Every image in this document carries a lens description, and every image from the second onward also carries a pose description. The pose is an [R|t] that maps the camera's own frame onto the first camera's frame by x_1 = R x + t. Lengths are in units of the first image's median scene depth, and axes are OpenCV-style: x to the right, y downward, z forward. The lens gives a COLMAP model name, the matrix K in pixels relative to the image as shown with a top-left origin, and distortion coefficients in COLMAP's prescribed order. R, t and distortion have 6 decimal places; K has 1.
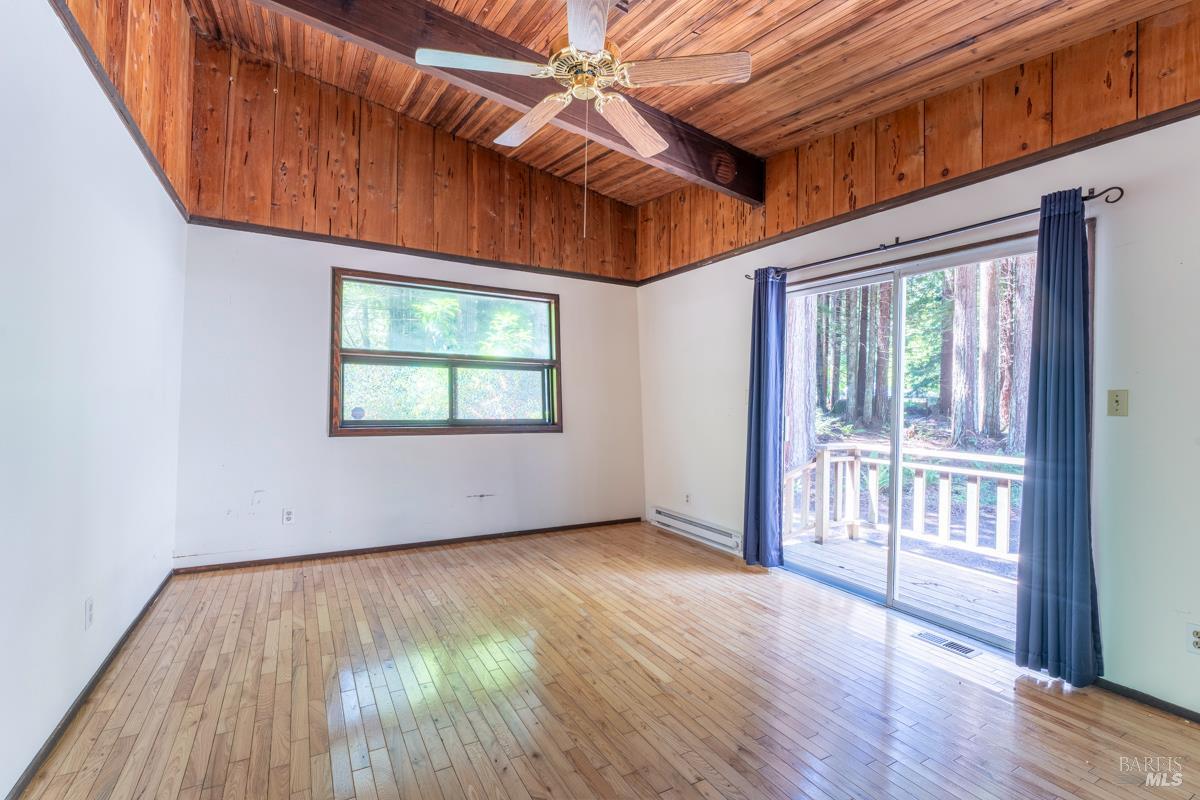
lens RADIAL K [[538.4, 0, 600.0], [0, 538.4, 400.0], [0, 0, 1]] dist [-0.001818, -0.000090]
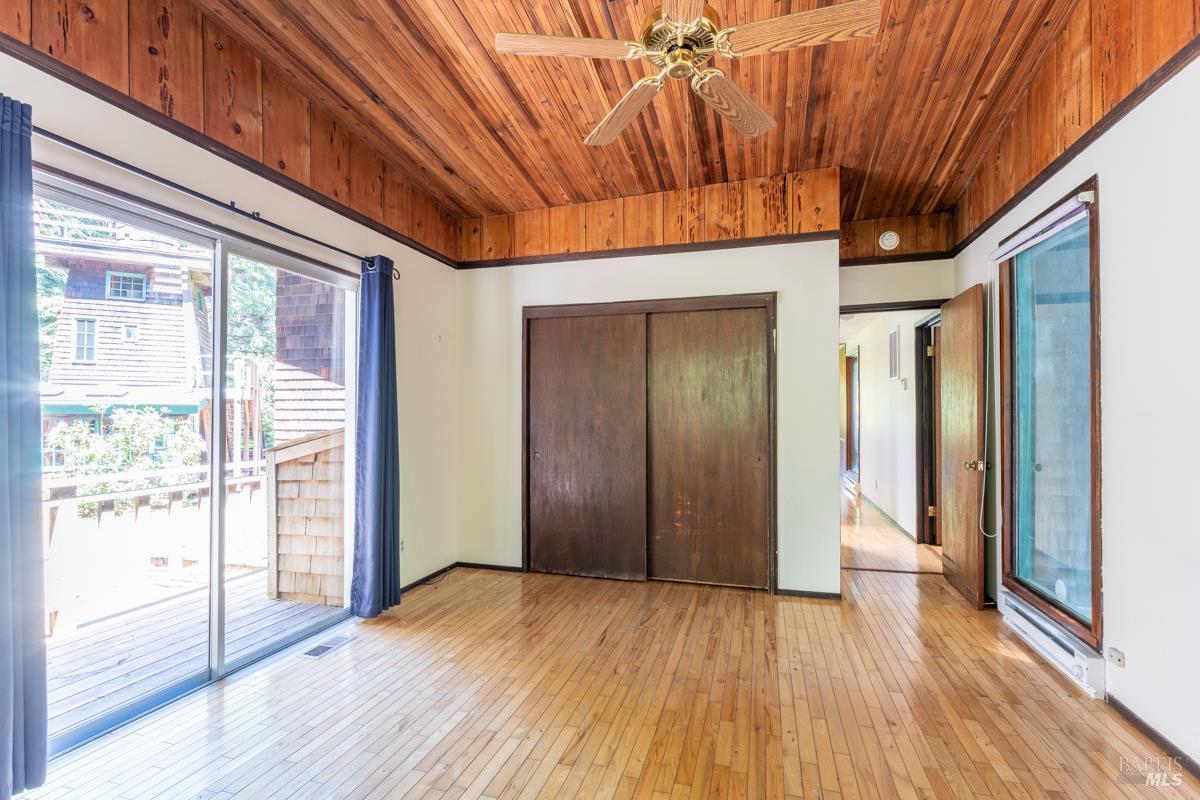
lens RADIAL K [[576.8, 0, 600.0], [0, 576.8, 400.0], [0, 0, 1]] dist [0.001177, 0.000146]
pose [[-0.711660, -0.005832, 0.702500, -0.438437], [-0.015433, 0.999854, -0.007334, -0.014222], [-0.702354, -0.016061, -0.711646, 1.258089]]
